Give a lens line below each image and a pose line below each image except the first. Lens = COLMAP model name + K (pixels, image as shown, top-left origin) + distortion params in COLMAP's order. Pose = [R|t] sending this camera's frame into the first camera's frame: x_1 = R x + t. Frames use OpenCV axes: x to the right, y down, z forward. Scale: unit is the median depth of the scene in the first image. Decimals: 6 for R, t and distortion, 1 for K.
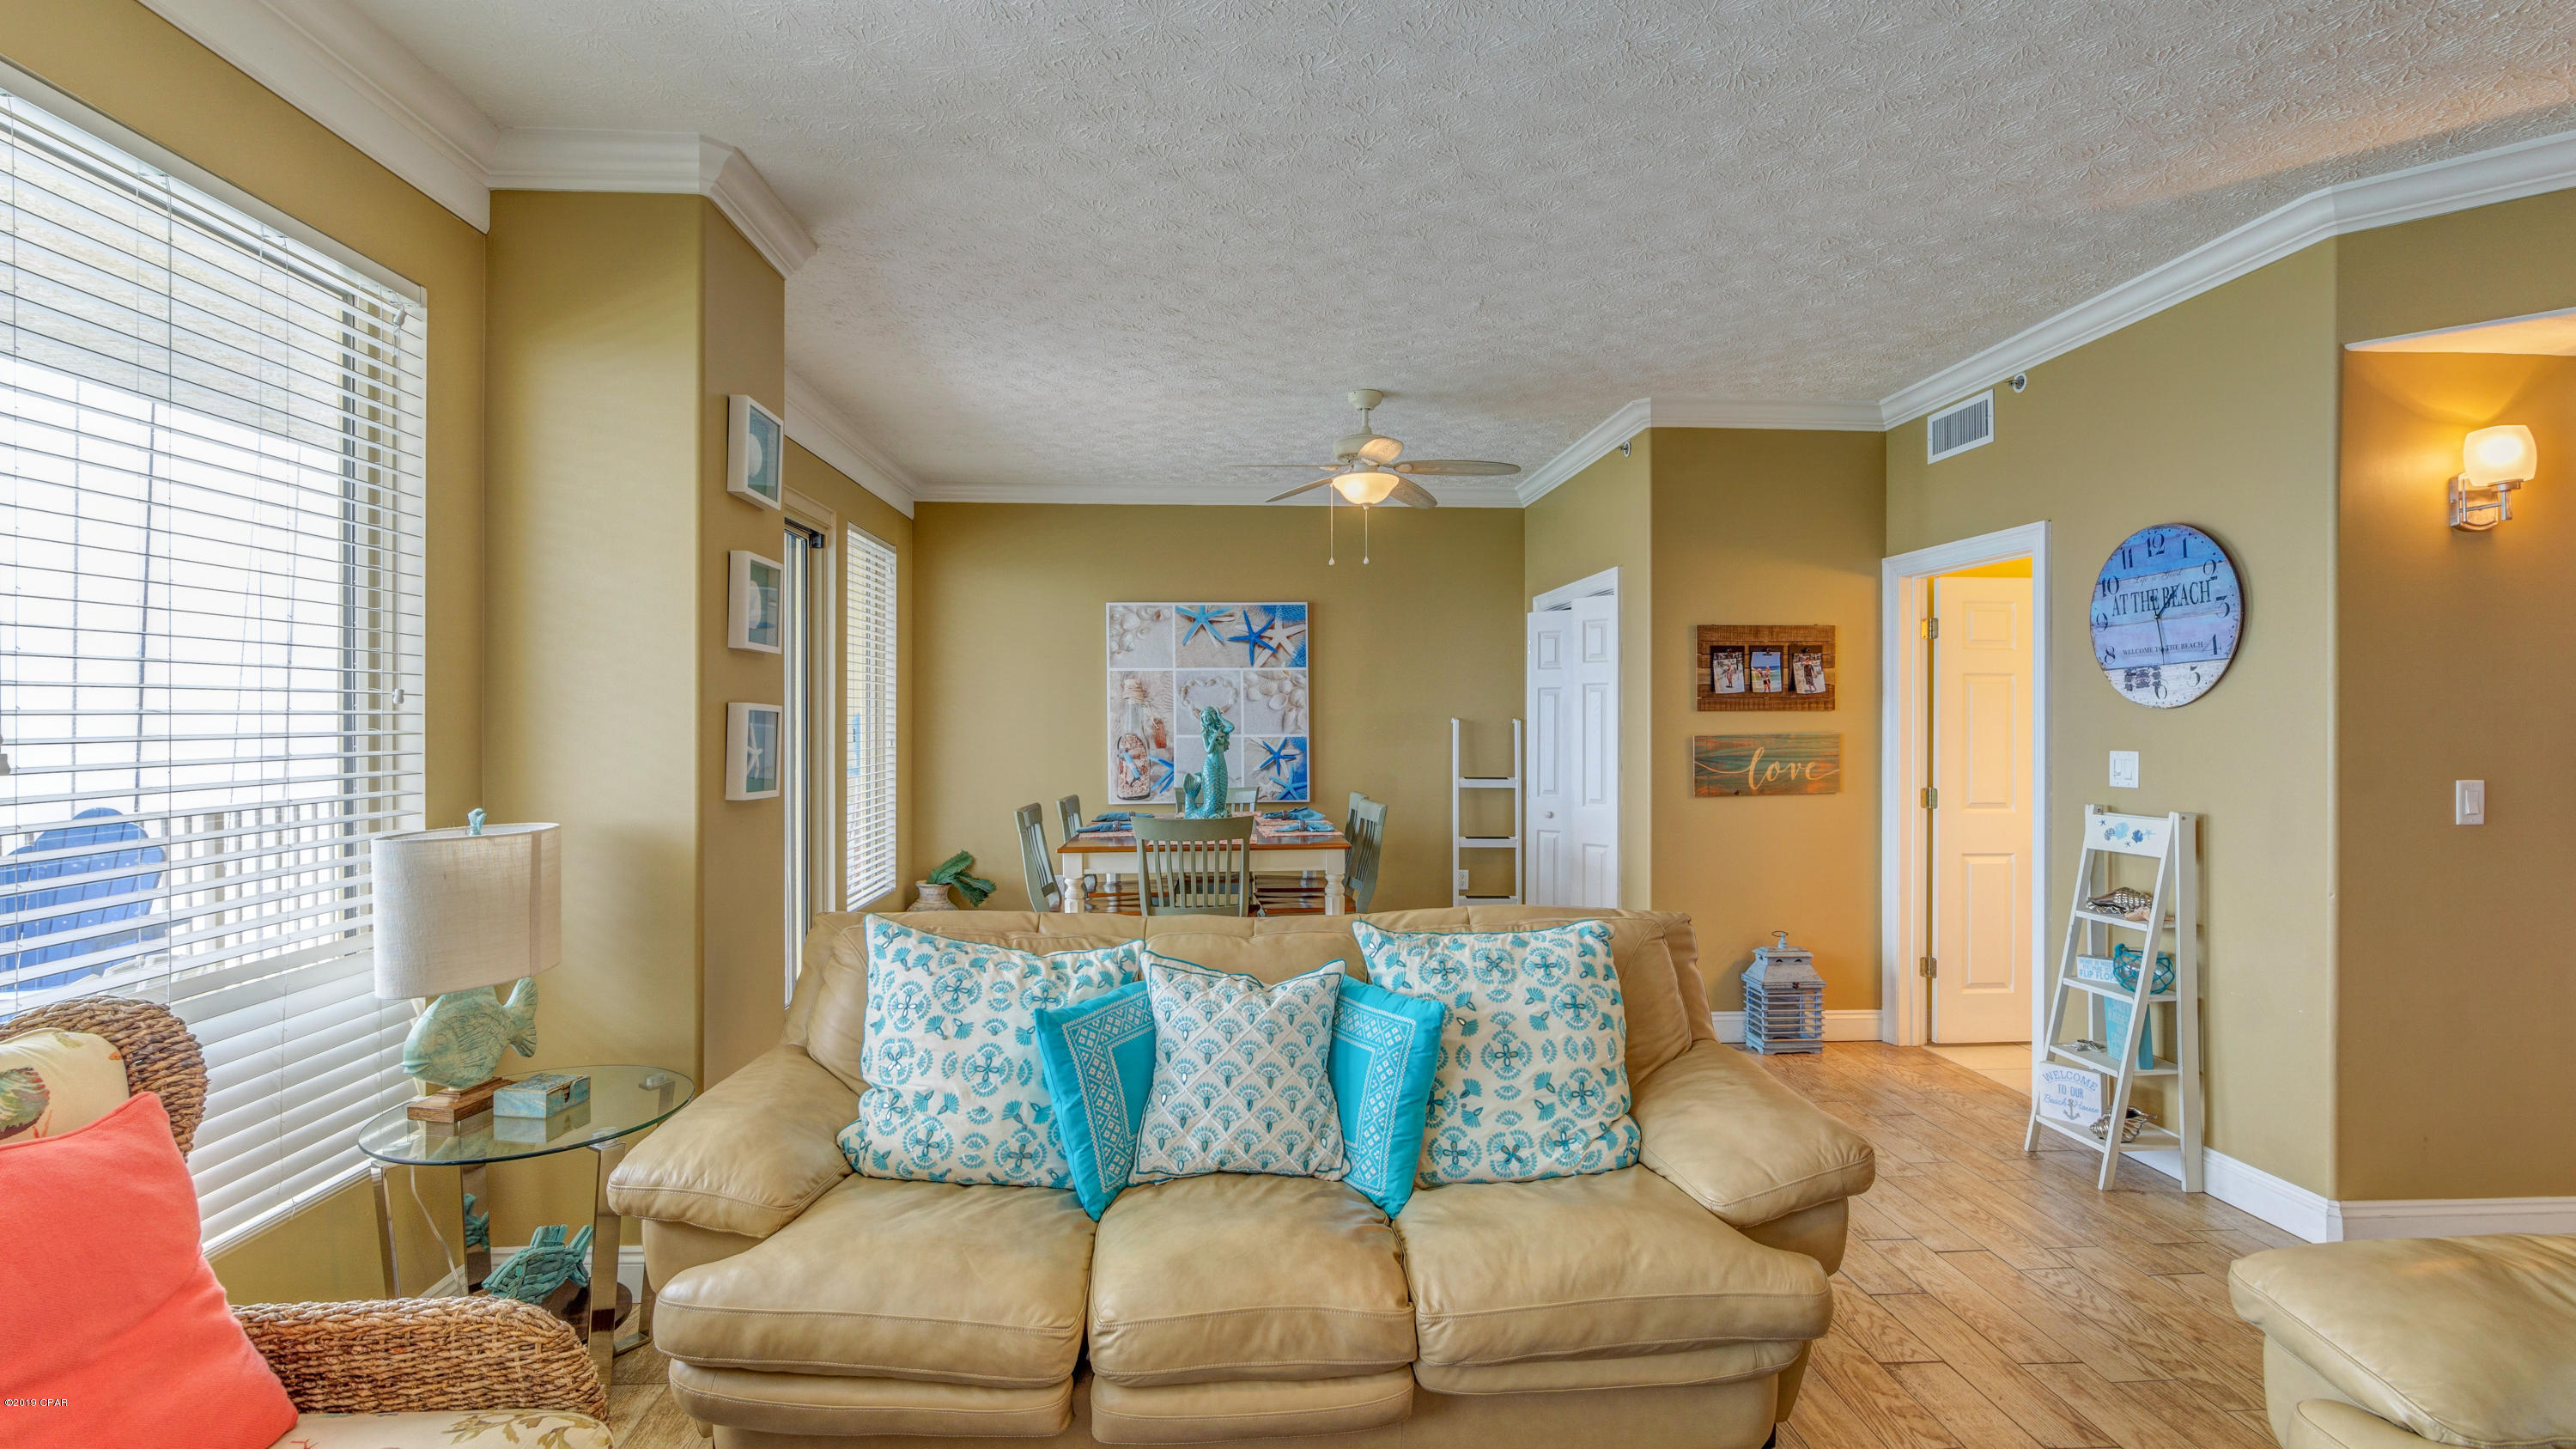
lens RADIAL K [[1145.4, 0, 1278.5], [0, 1145.4, 725.0], [0, 0, 1]] dist [-0.005846, 0.003757]
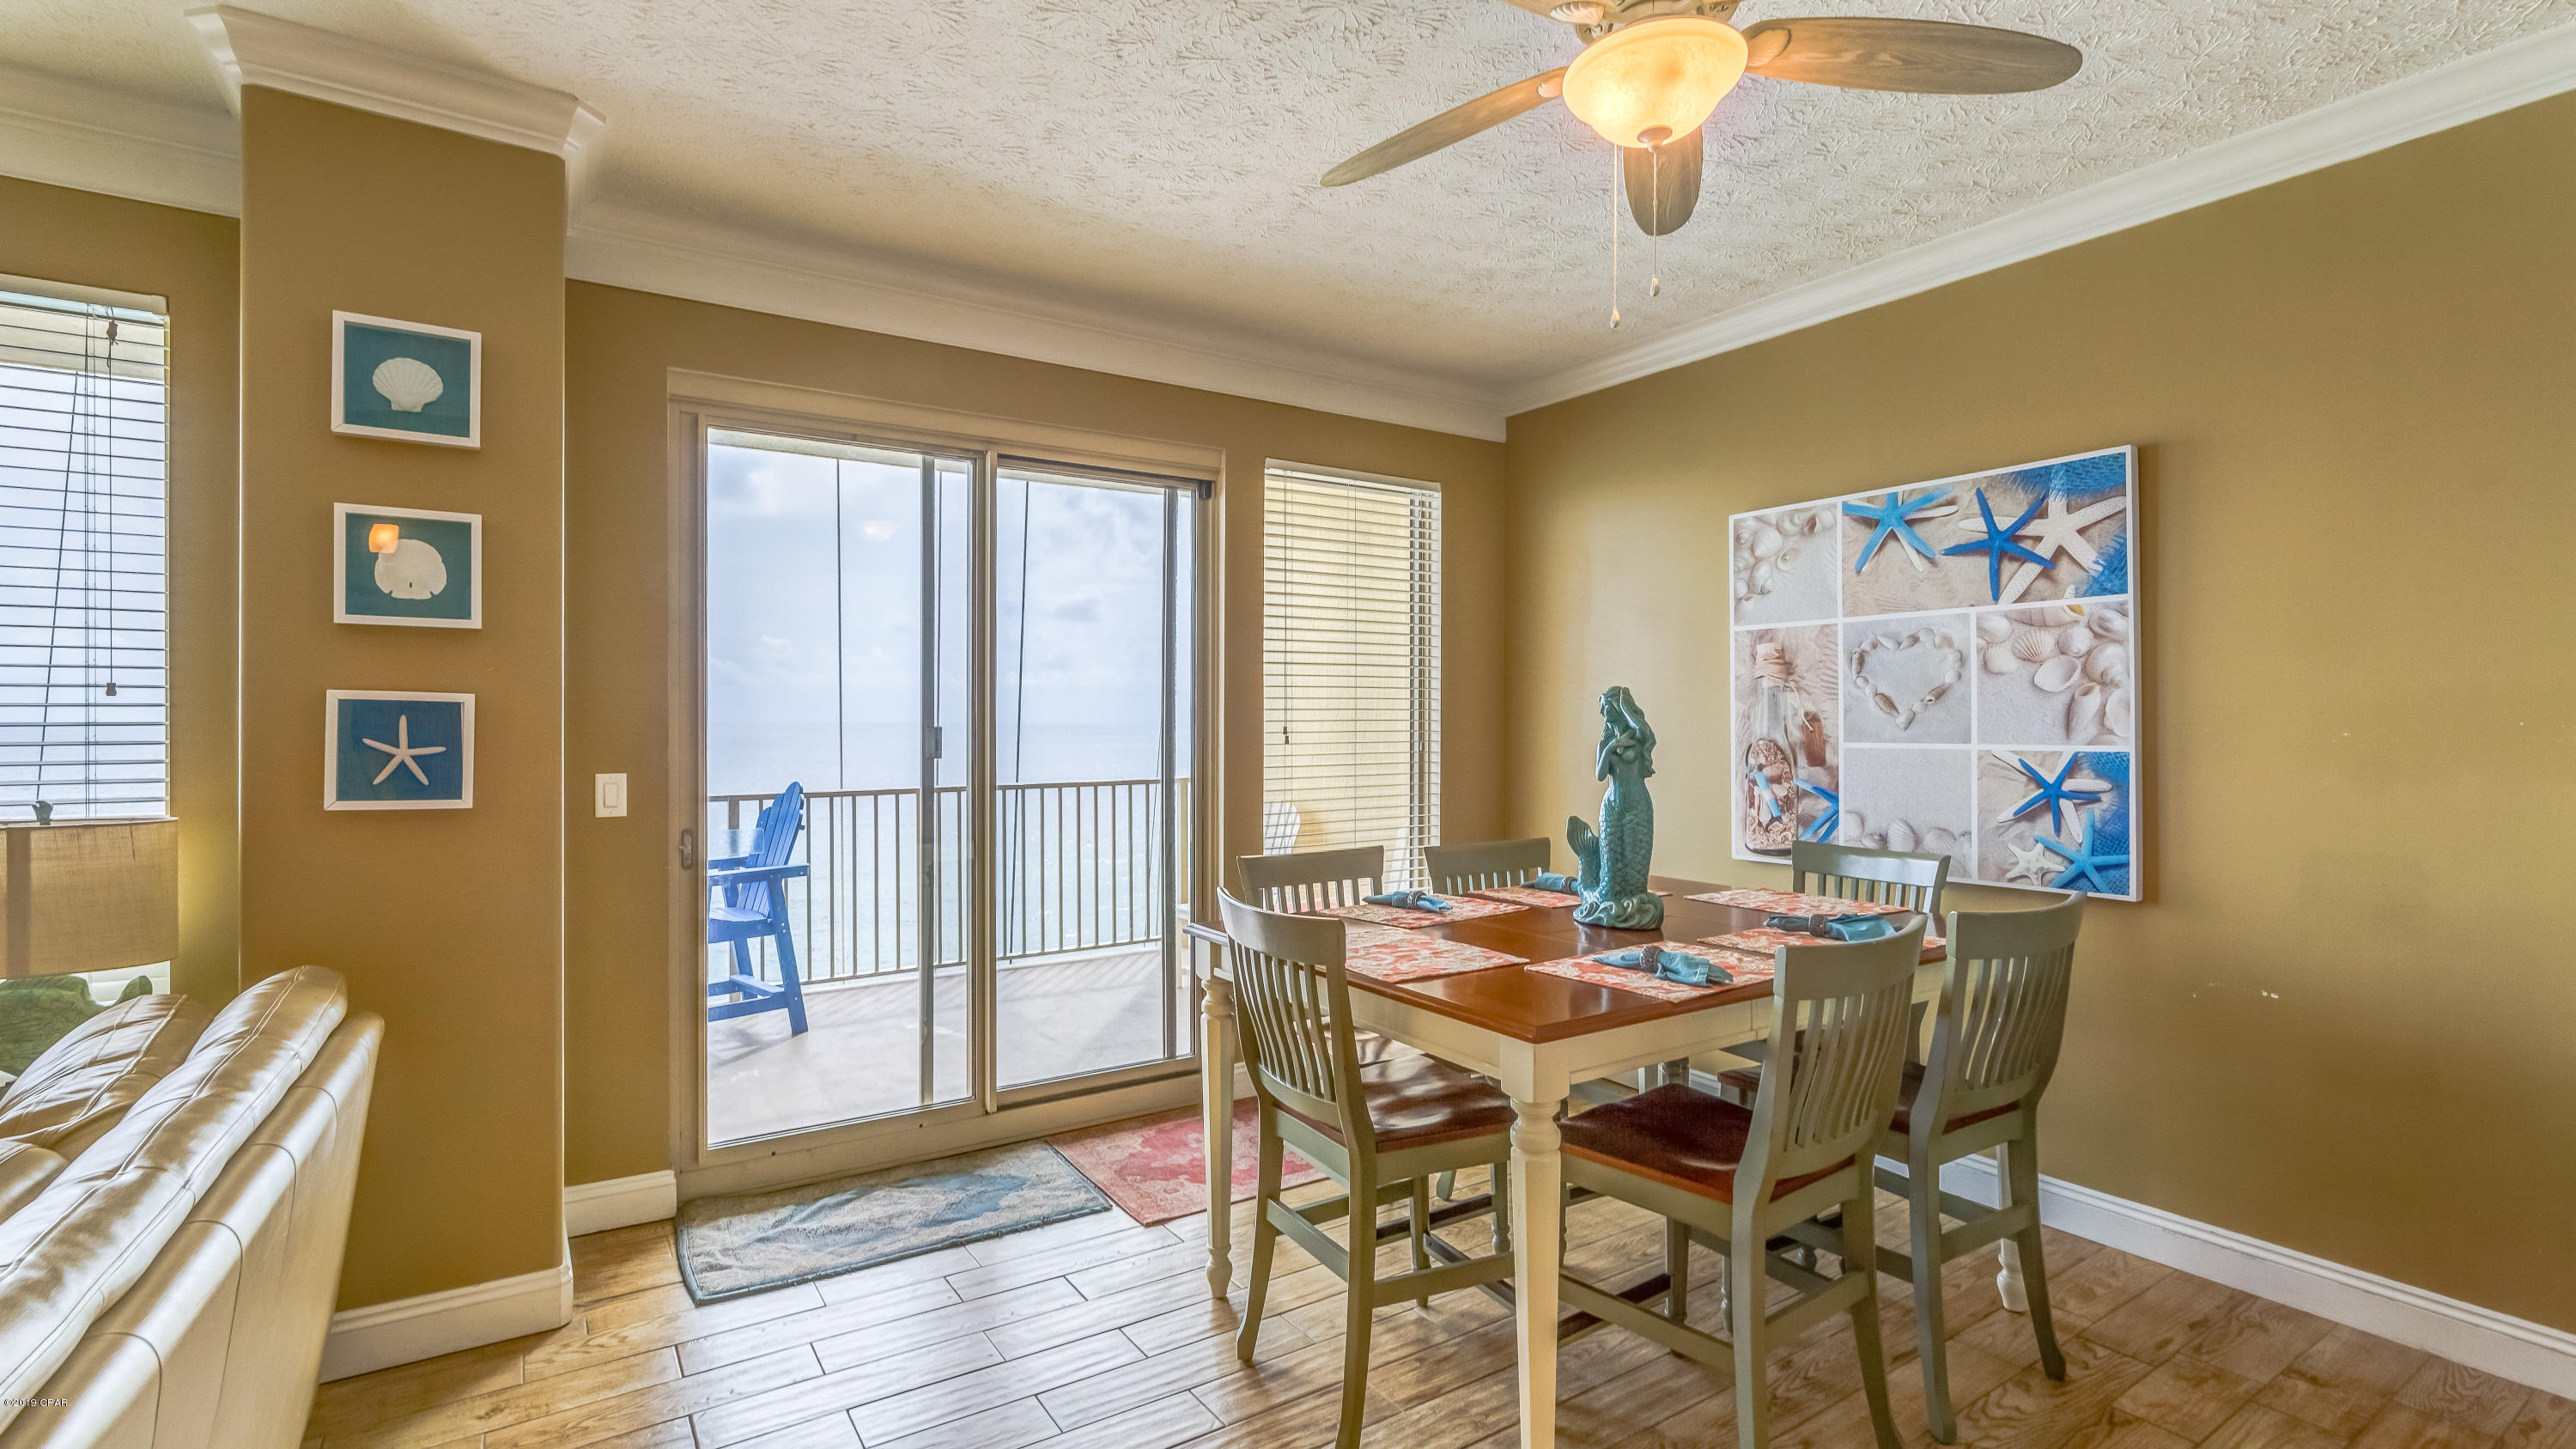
lens RADIAL K [[1145.4, 0, 1256.6], [0, 1145.4, 722.6], [0, 0, 1]] dist [-0.005846, 0.003757]
pose [[0.478434, 0.005580, -0.878106, 0.553541], [-0.005573, 0.999979, 0.003318, -0.001974], [0.878106, 0.003306, 0.478455, 1.119460]]
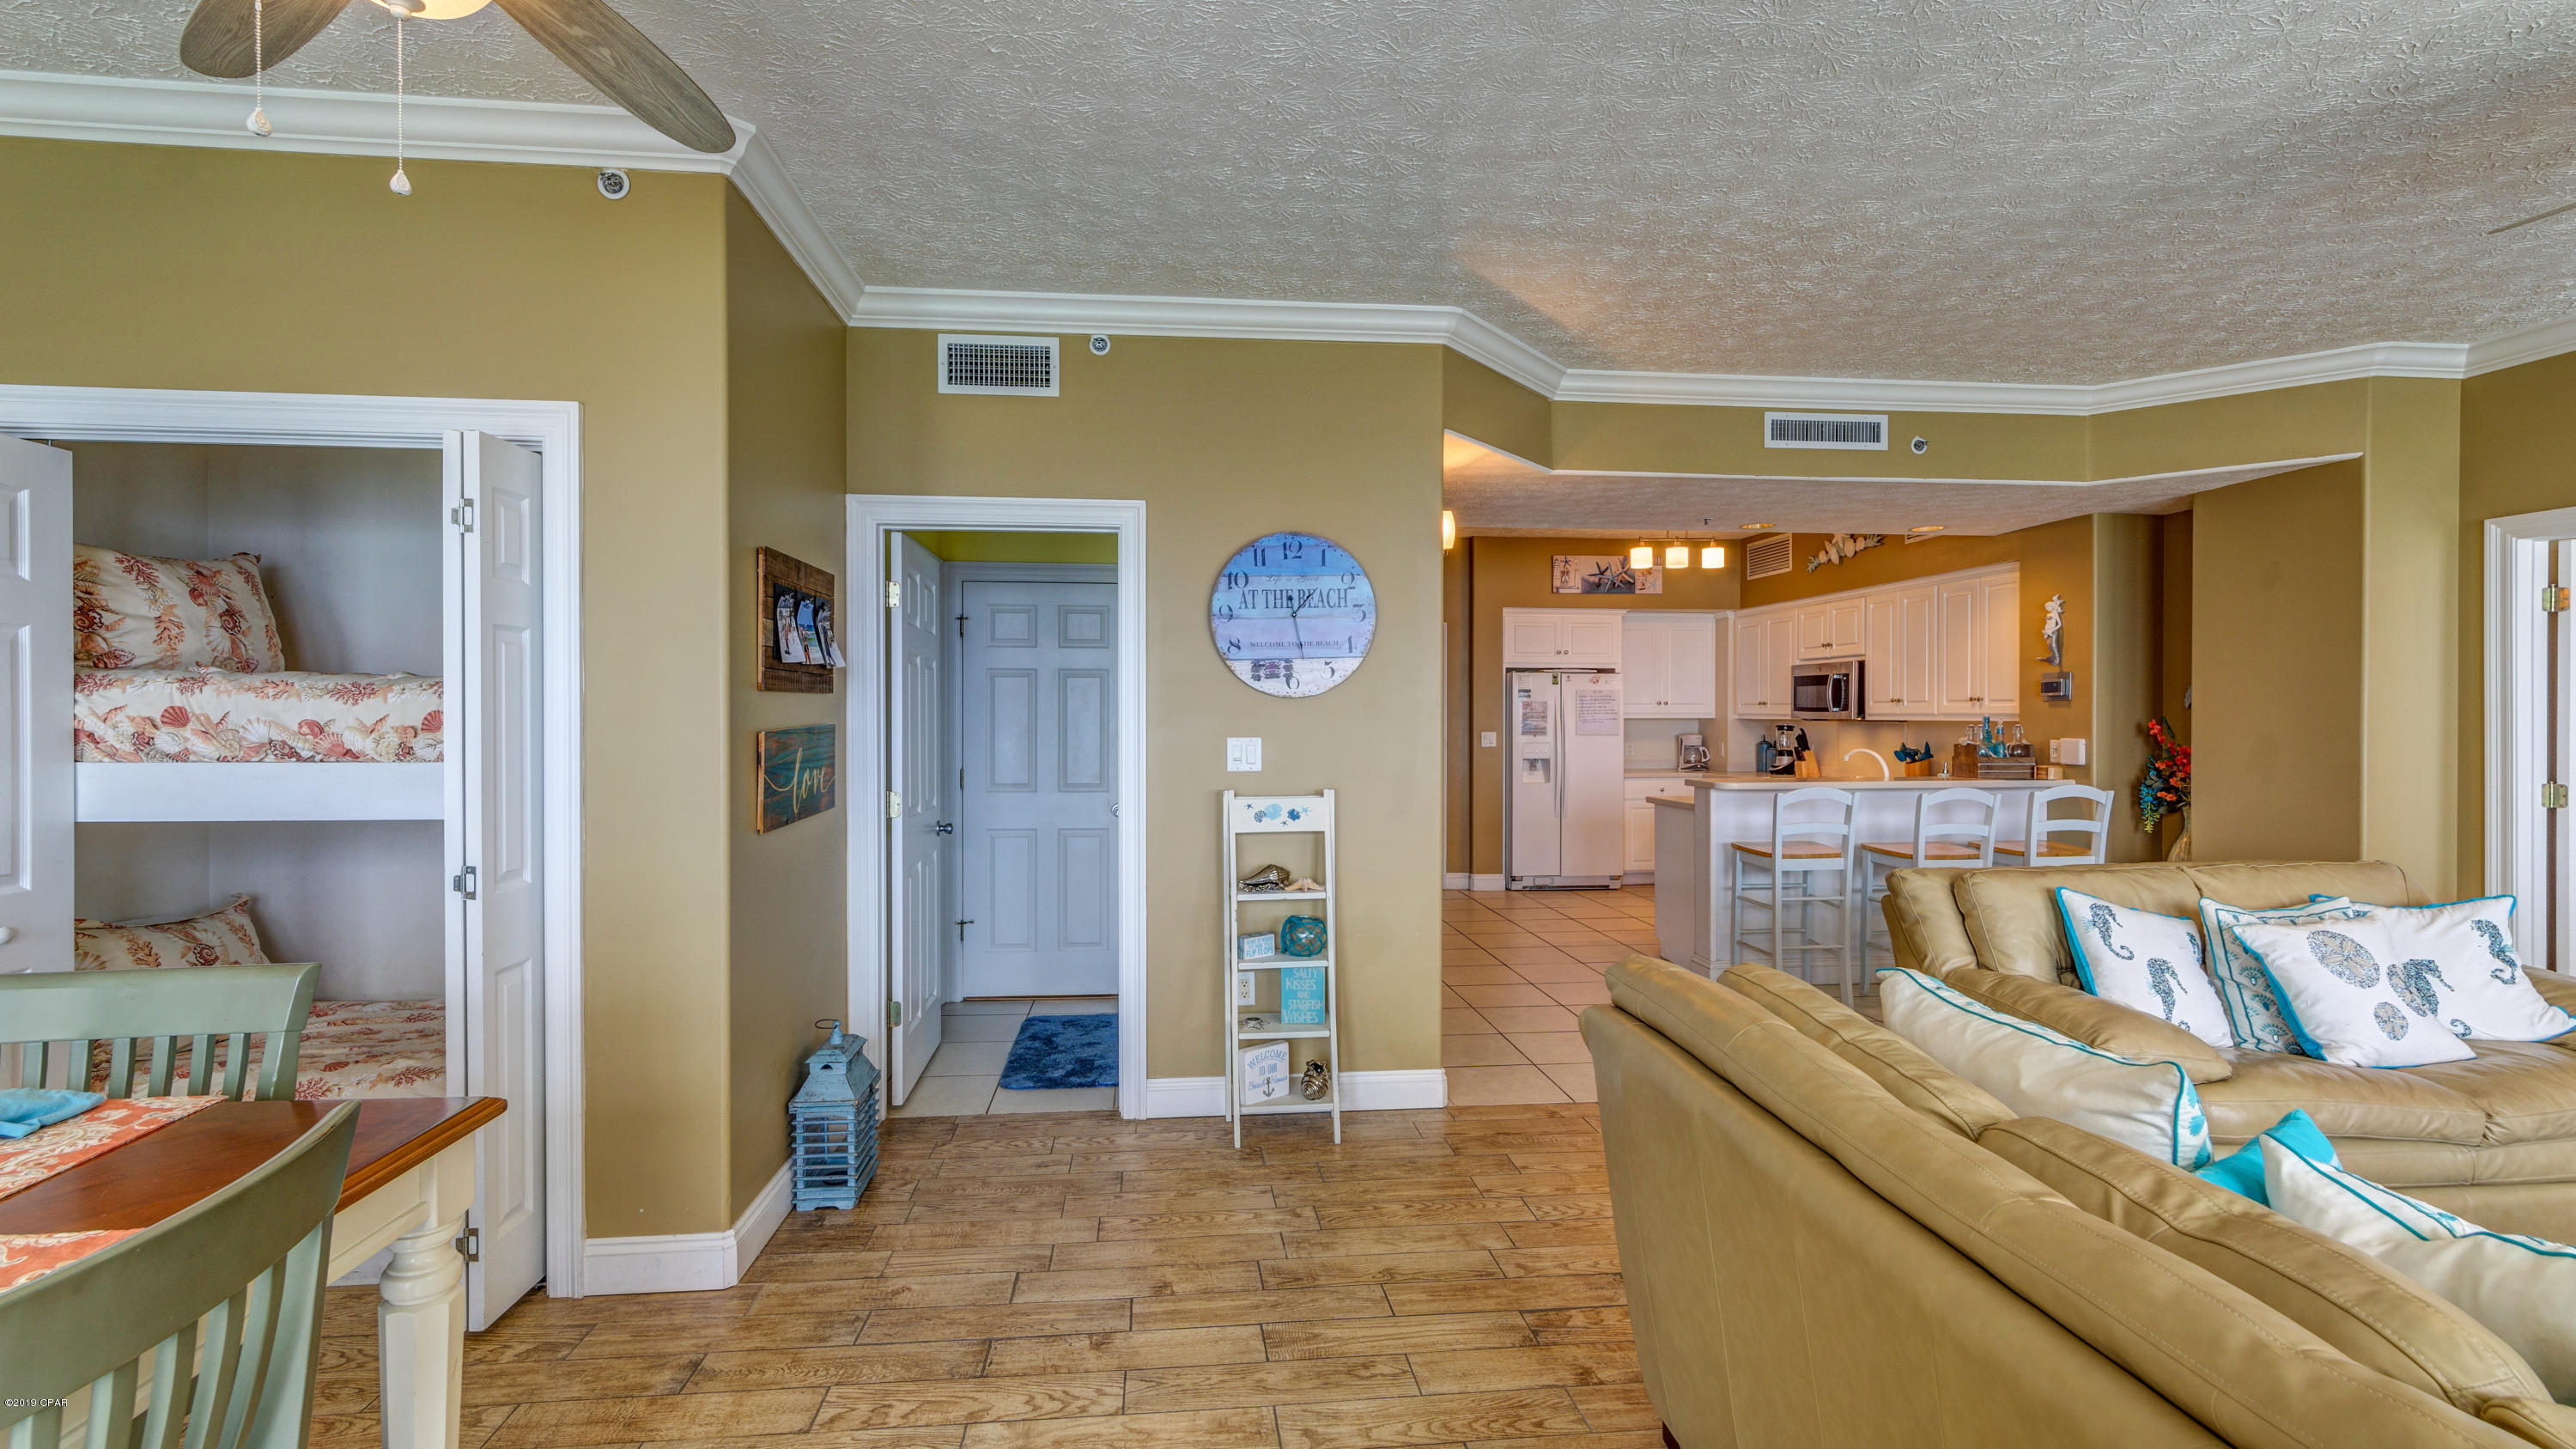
lens RADIAL K [[1145.4, 0, 1269.5], [0, 1145.4, 715.8], [0, 0, 1]] dist [-0.005846, 0.003757]
pose [[-0.041115, -0.000122, 0.999154, -0.394596], [0.003559, 0.999994, 0.000268, 0.003279], [-0.999148, 0.003567, -0.041114, 1.243515]]
